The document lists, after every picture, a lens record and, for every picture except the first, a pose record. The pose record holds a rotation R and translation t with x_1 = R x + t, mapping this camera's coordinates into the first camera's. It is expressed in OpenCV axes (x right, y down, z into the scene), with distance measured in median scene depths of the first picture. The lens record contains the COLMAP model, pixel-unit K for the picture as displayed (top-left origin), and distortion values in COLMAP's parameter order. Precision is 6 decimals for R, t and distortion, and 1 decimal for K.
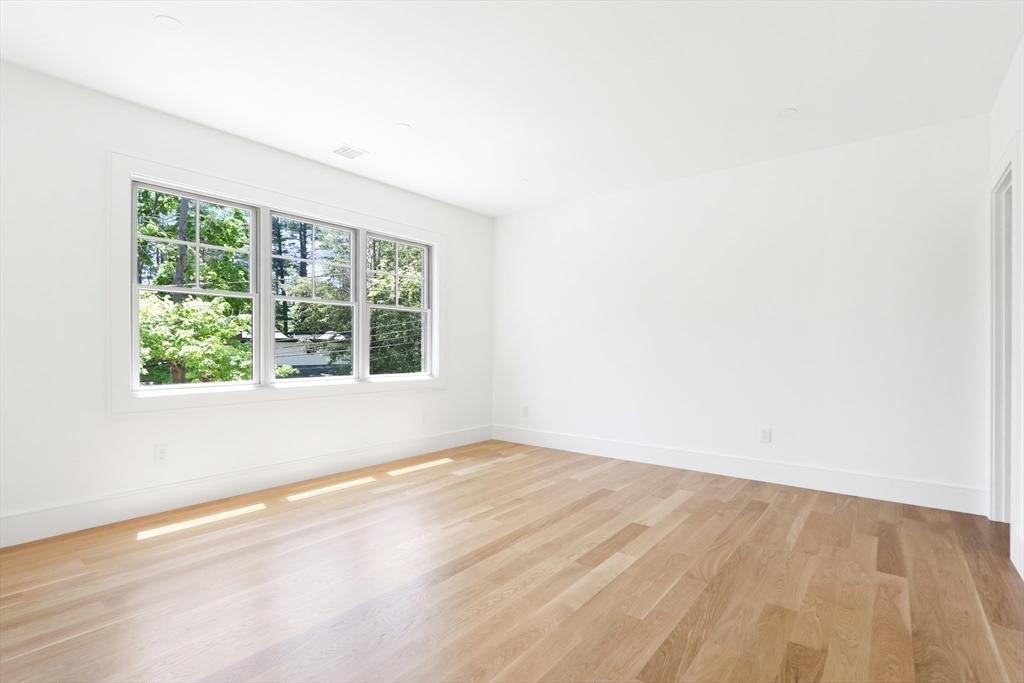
lens RADIAL K [[478.0, 0, 517.5], [0, 478.0, 342.6], [0, 0, 1]] dist [0.001600, 0.000402]
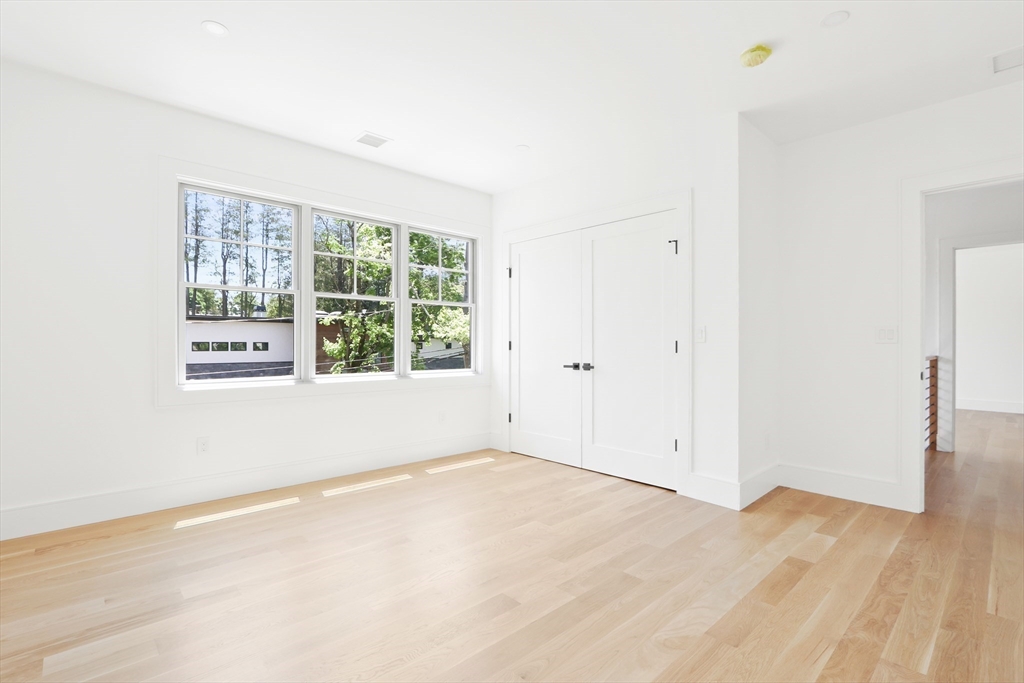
lens RADIAL K [[478.0, 0, 505.4], [0, 478.0, 346.0], [0, 0, 1]] dist [0.001600, 0.000402]
pose [[0.986867, 0.002216, -0.161519, 0.062751], [0.000242, 0.999884, 0.015200, 0.000807], [0.161534, -0.015040, 0.986752, 0.078205]]
